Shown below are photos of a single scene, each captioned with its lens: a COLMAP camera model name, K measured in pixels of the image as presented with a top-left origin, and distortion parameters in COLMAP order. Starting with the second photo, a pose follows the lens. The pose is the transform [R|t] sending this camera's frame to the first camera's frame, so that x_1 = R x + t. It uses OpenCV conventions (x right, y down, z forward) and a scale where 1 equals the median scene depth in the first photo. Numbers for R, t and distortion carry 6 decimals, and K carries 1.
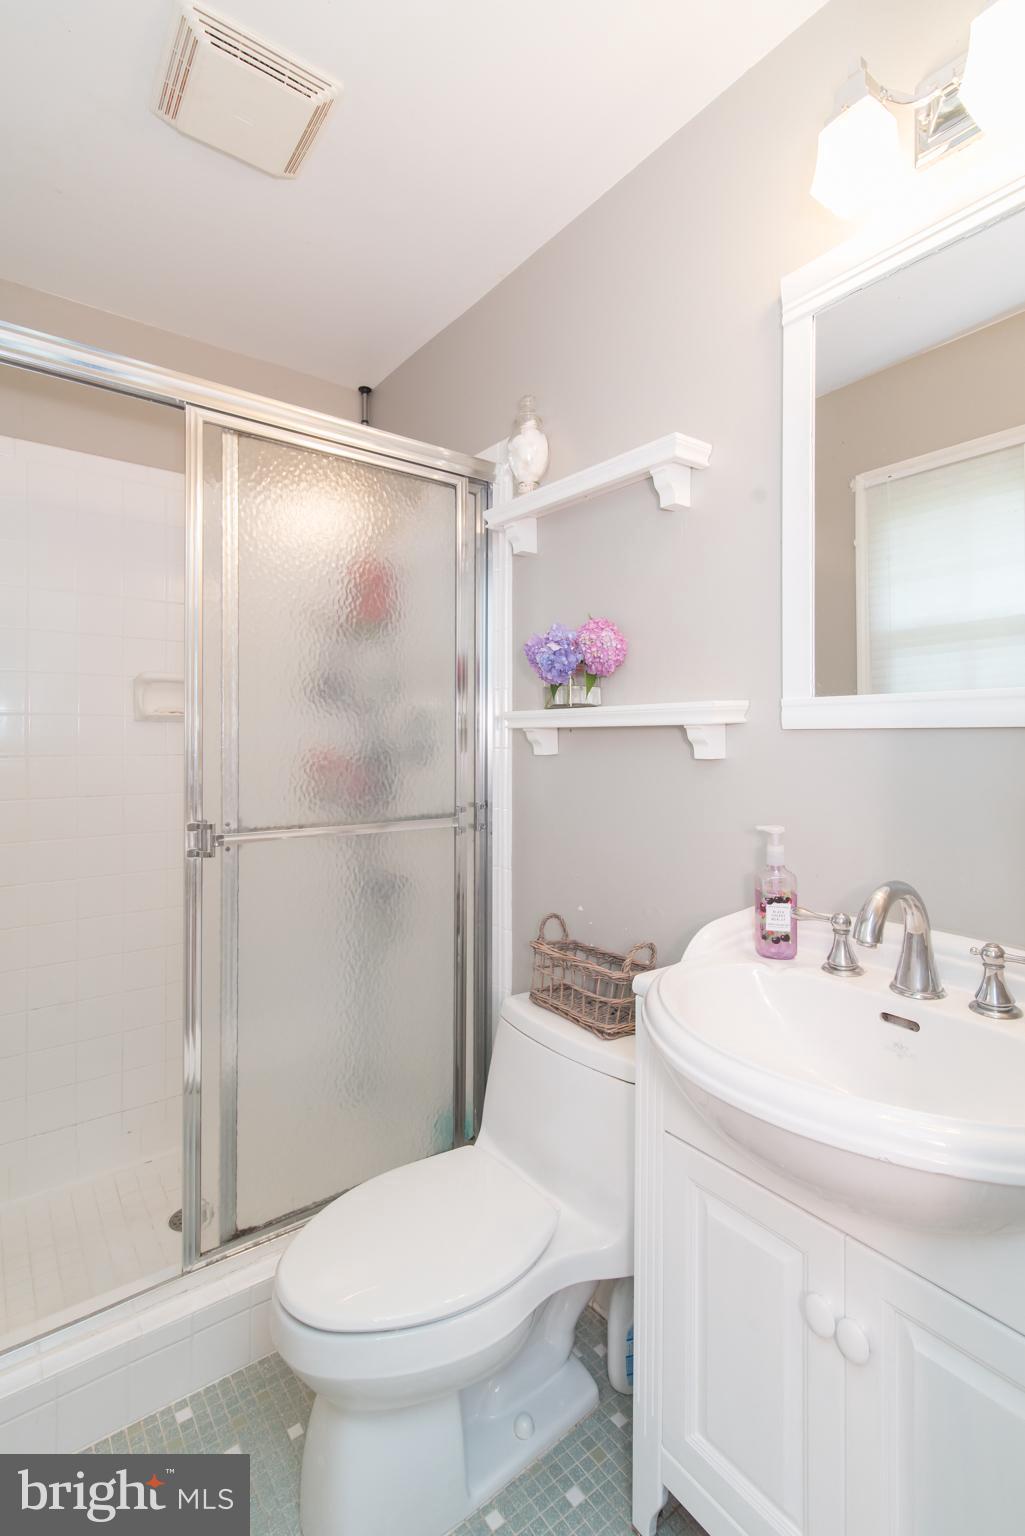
lens RADIAL K [[726.2, 0, 513.9], [0, 726.2, 734.5], [0, 0, 1]] dist [0.018285, 0.000781]
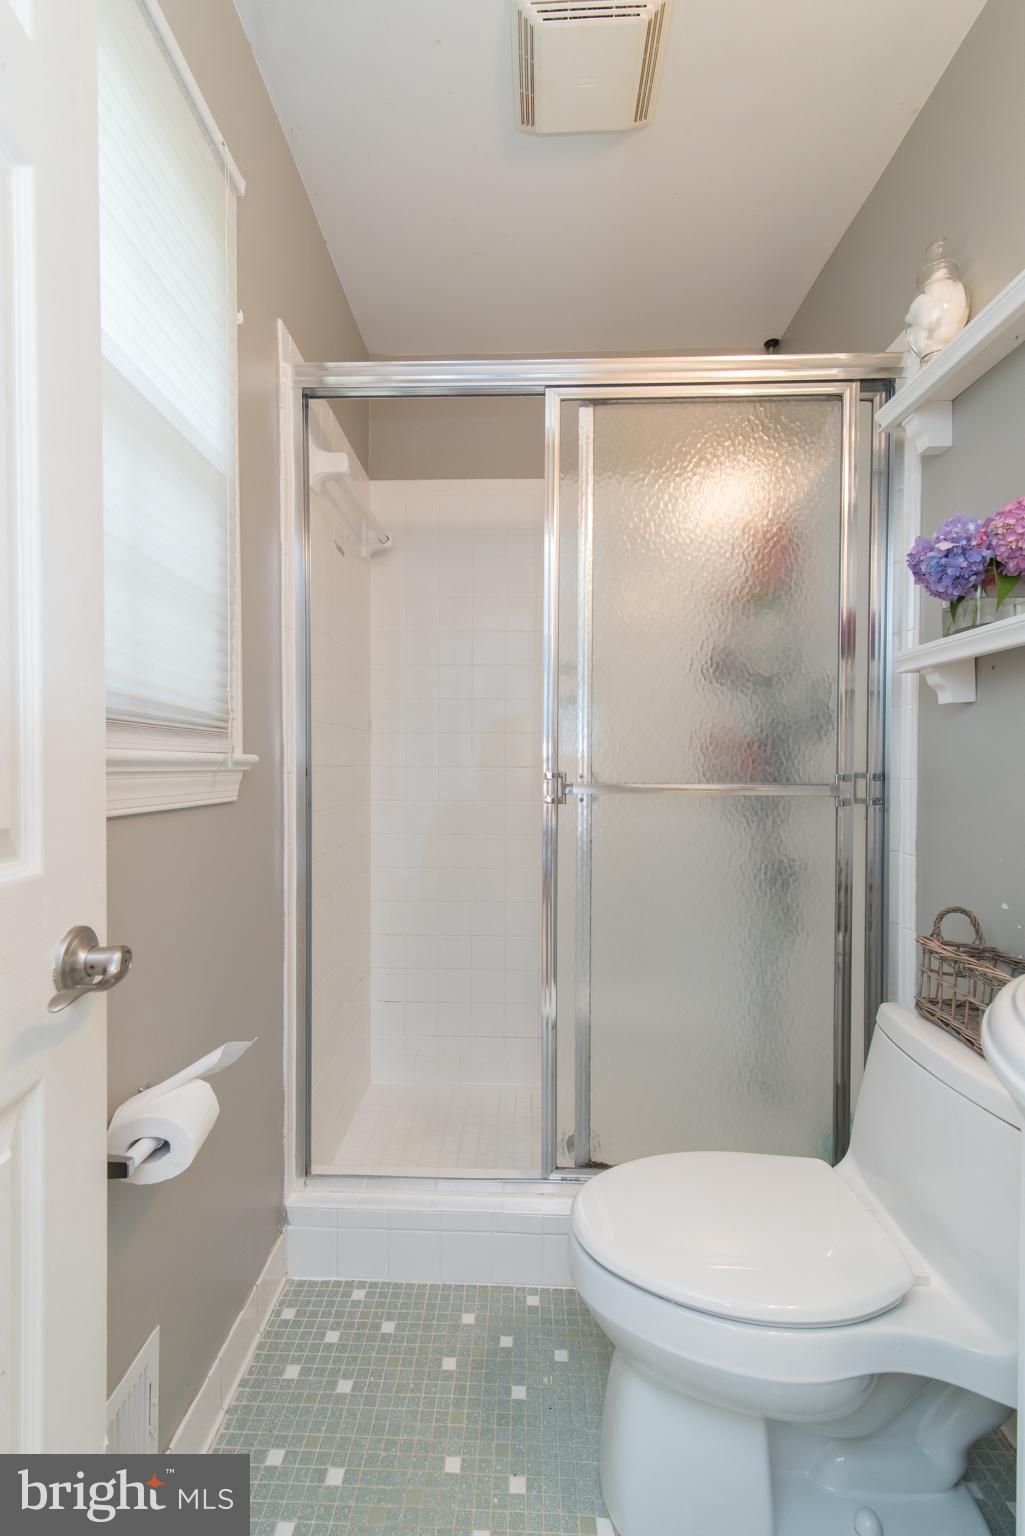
lens RADIAL K [[694.2, 0, 512.5], [0, 694.2, 768.0], [0, 0, 1]] dist [0.014027, 0.000305]
pose [[0.781022, 0.002273, -0.624500, 0.152635], [0.005961, 0.999921, 0.011095, 0.094615], [0.624475, -0.012388, 0.780946, 0.147442]]
